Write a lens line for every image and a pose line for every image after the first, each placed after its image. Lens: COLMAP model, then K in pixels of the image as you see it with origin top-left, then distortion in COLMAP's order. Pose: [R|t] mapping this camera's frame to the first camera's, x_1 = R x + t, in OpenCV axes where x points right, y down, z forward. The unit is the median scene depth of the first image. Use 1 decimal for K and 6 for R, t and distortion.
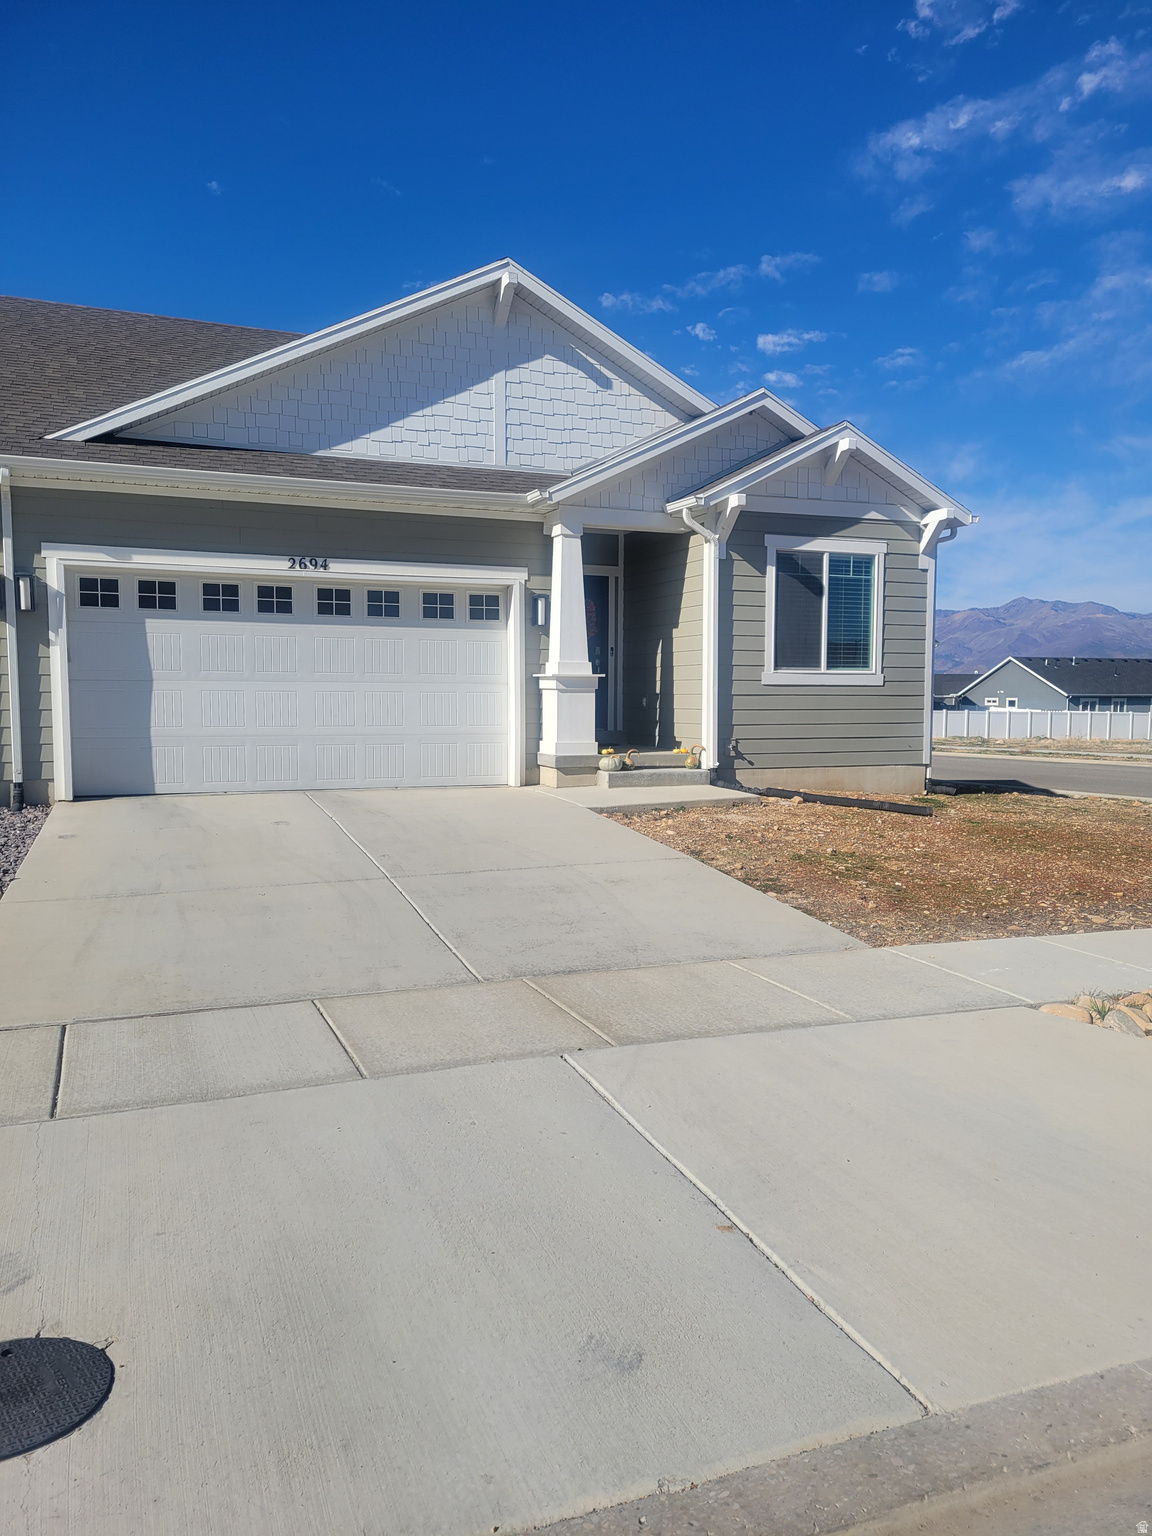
lens RADIAL K [[1164.8, 0, 566.6], [0, 1164.8, 771.4], [0, 0, 1]] dist [0.036227, -0.003314]
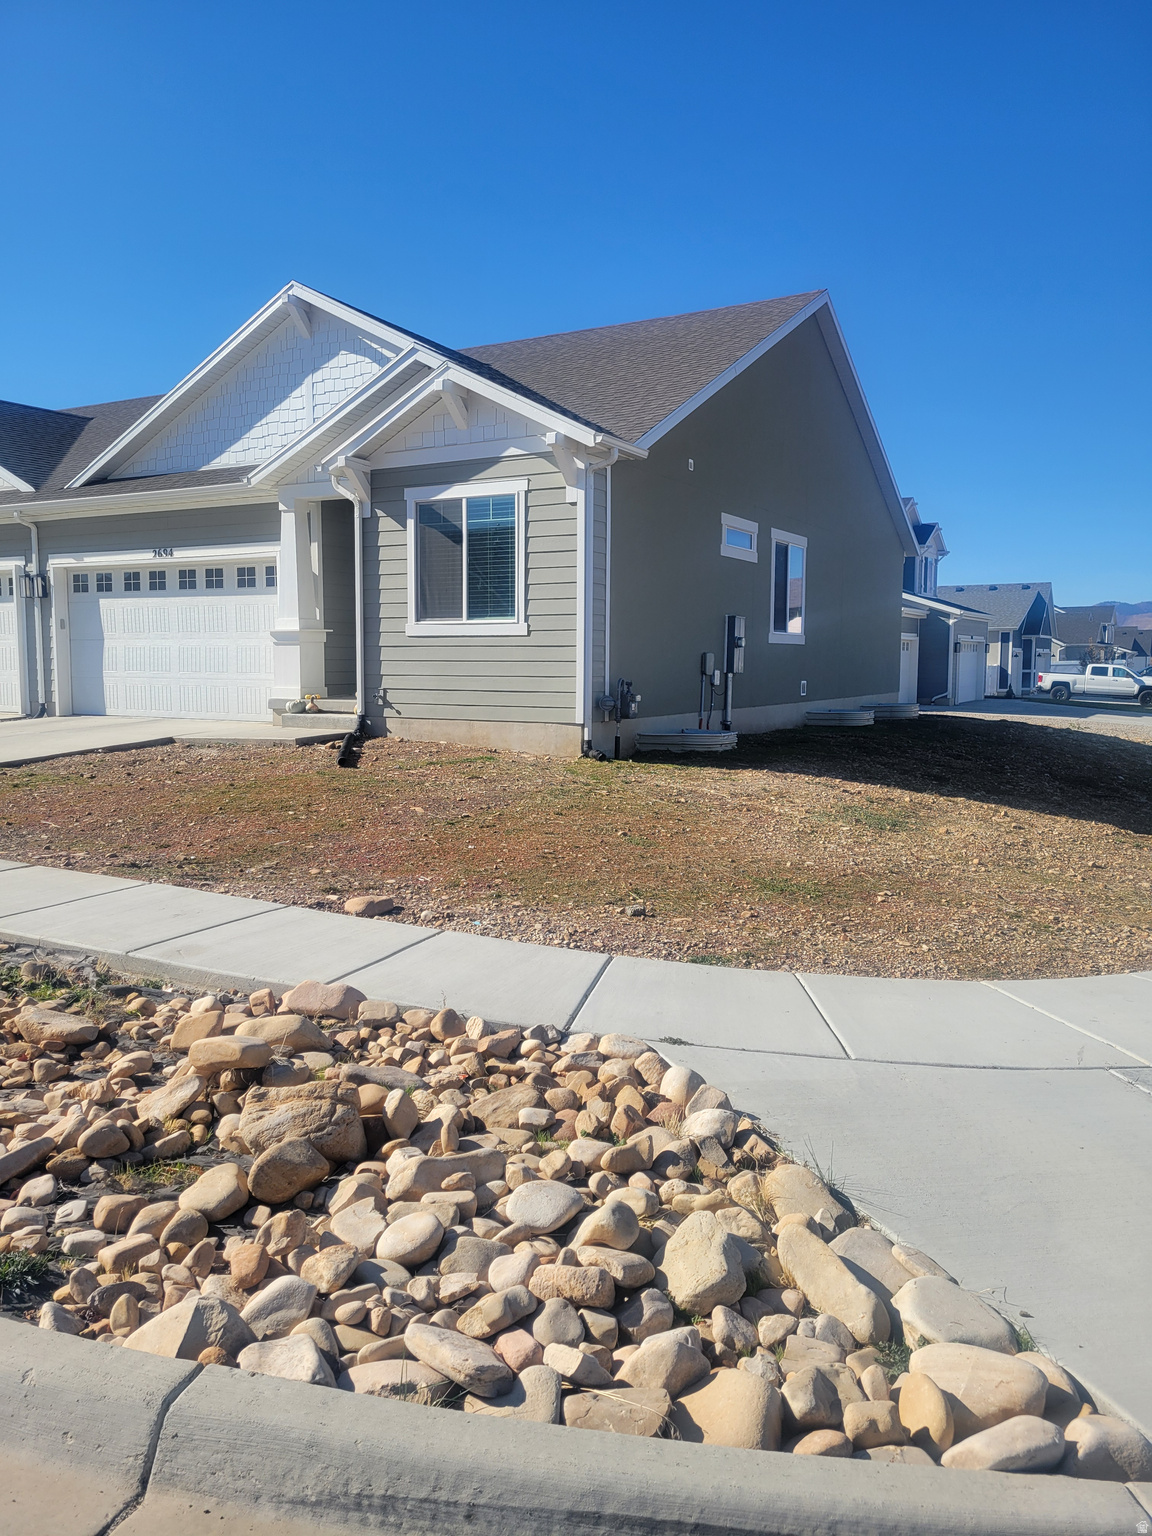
lens RADIAL K [[1164.8, 0, 566.6], [0, 1164.8, 771.4], [0, 0, 1]] dist [0.036227, -0.003314]
pose [[0.606383, 0.074120, -0.791711, 1.078761], [-0.056294, 0.997150, 0.050237, -0.015498], [0.793178, 0.014105, 0.608827, 0.491747]]
